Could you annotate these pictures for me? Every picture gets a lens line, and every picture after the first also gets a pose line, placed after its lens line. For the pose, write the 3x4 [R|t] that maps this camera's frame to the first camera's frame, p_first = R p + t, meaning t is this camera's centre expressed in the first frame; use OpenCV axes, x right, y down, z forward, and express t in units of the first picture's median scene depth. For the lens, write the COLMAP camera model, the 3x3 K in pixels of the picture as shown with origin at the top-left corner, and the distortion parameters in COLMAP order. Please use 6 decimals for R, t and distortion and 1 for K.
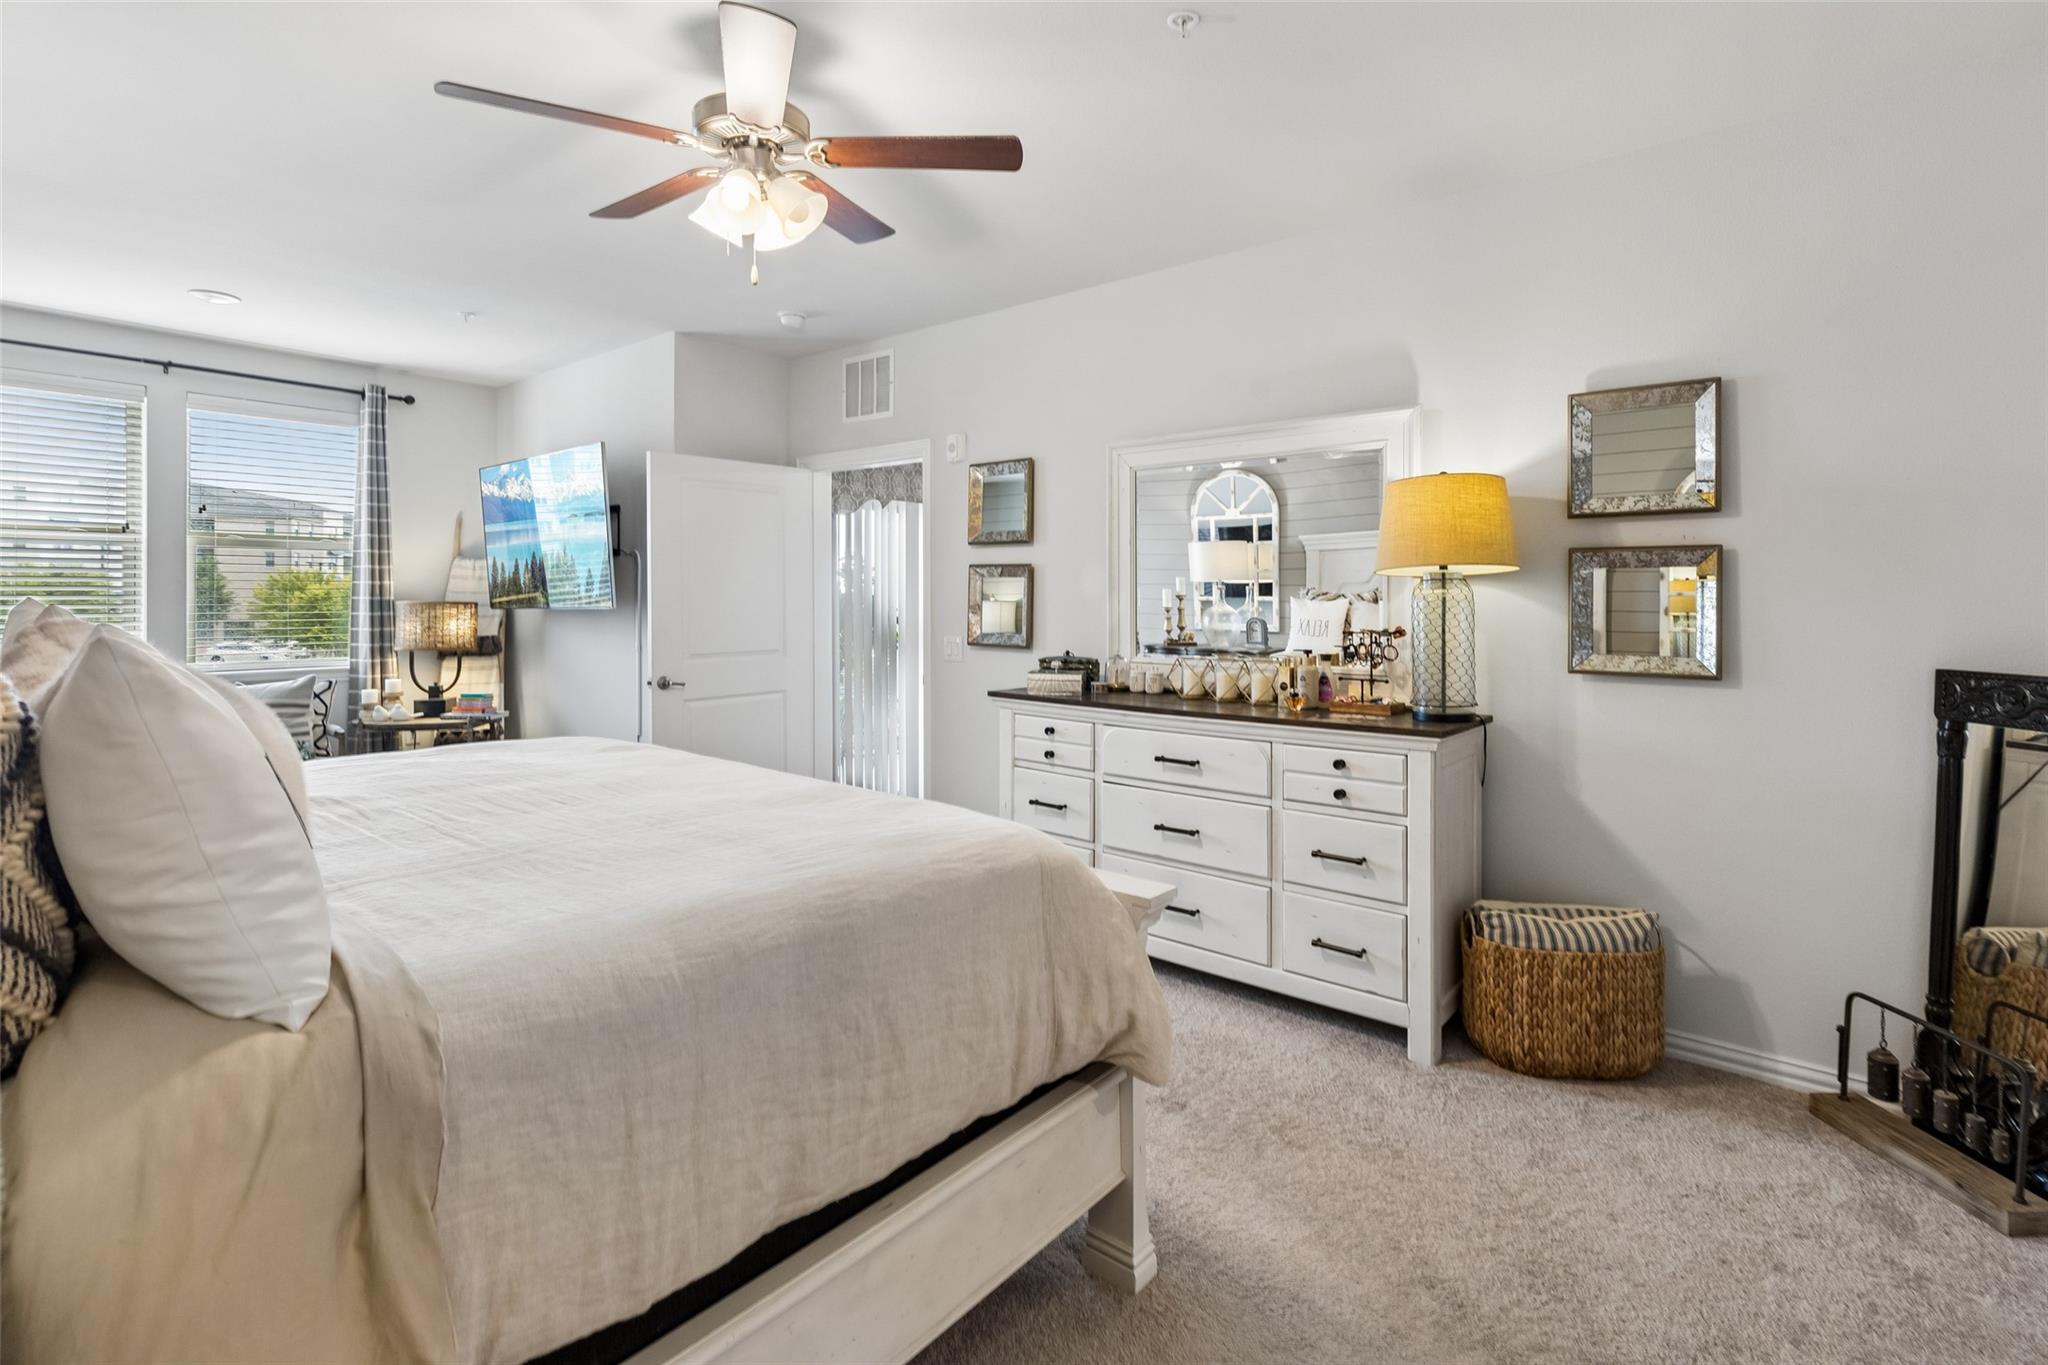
lens RADIAL K [[960.9, 0, 1028.8], [0, 960.9, 578.3], [0, 0, 1]] dist [0.004504, -0.001629]
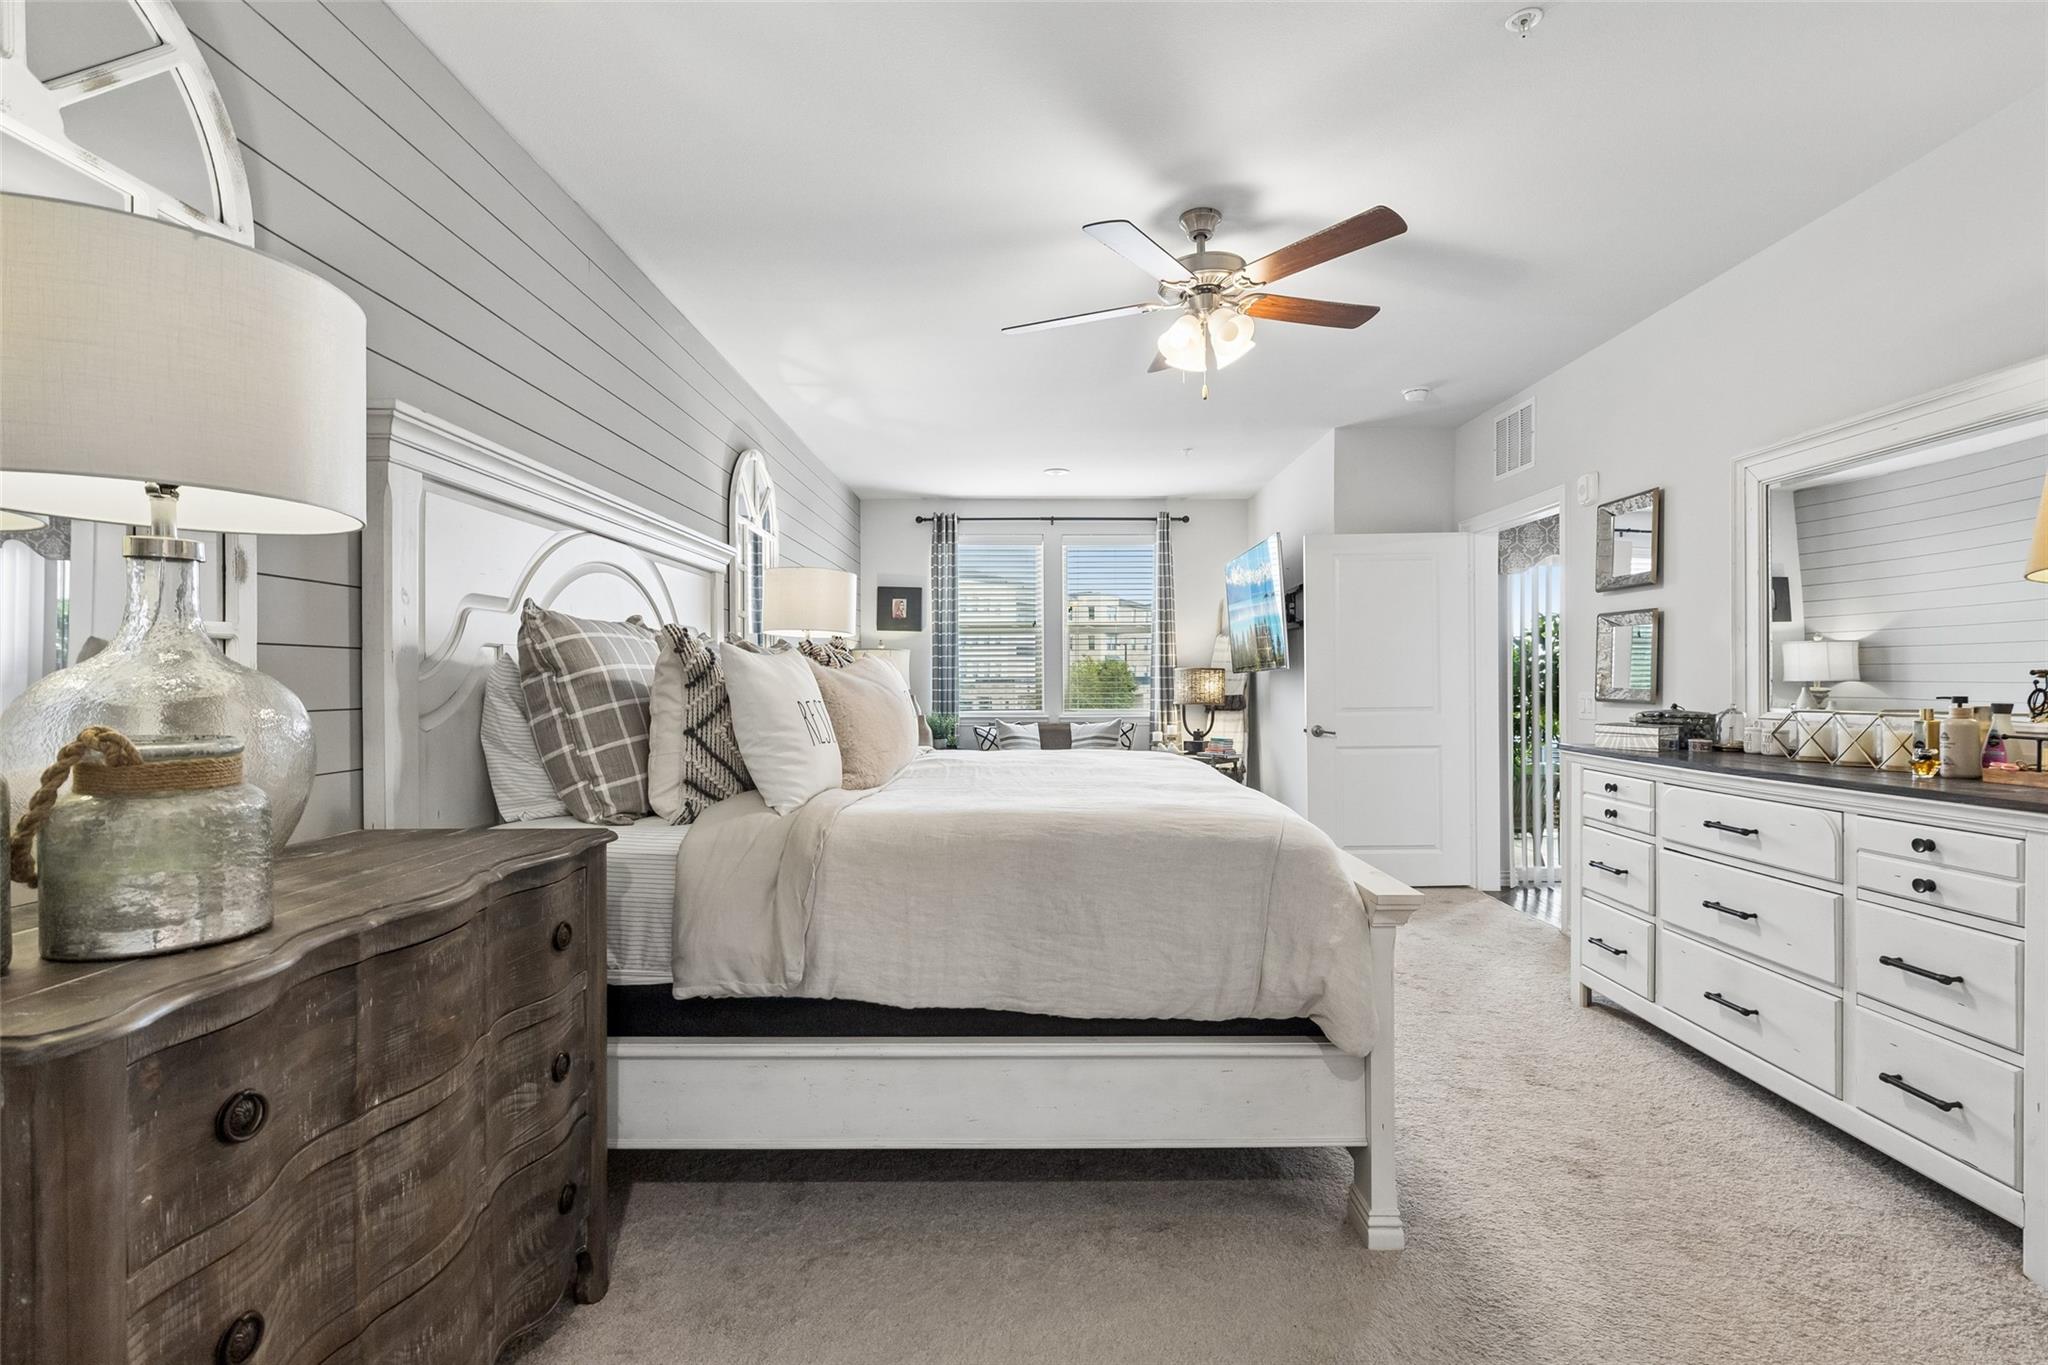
lens RADIAL K [[946.0, 0, 1050.1], [0, 946.0, 674.9], [0, 0, 1]] dist [0.000879, -0.000895]
pose [[0.632341, -0.012369, -0.774592, 0.341579], [0.020925, 0.999780, 0.001117, 0.035526], [0.774408, -0.016914, 0.632461, 0.019202]]
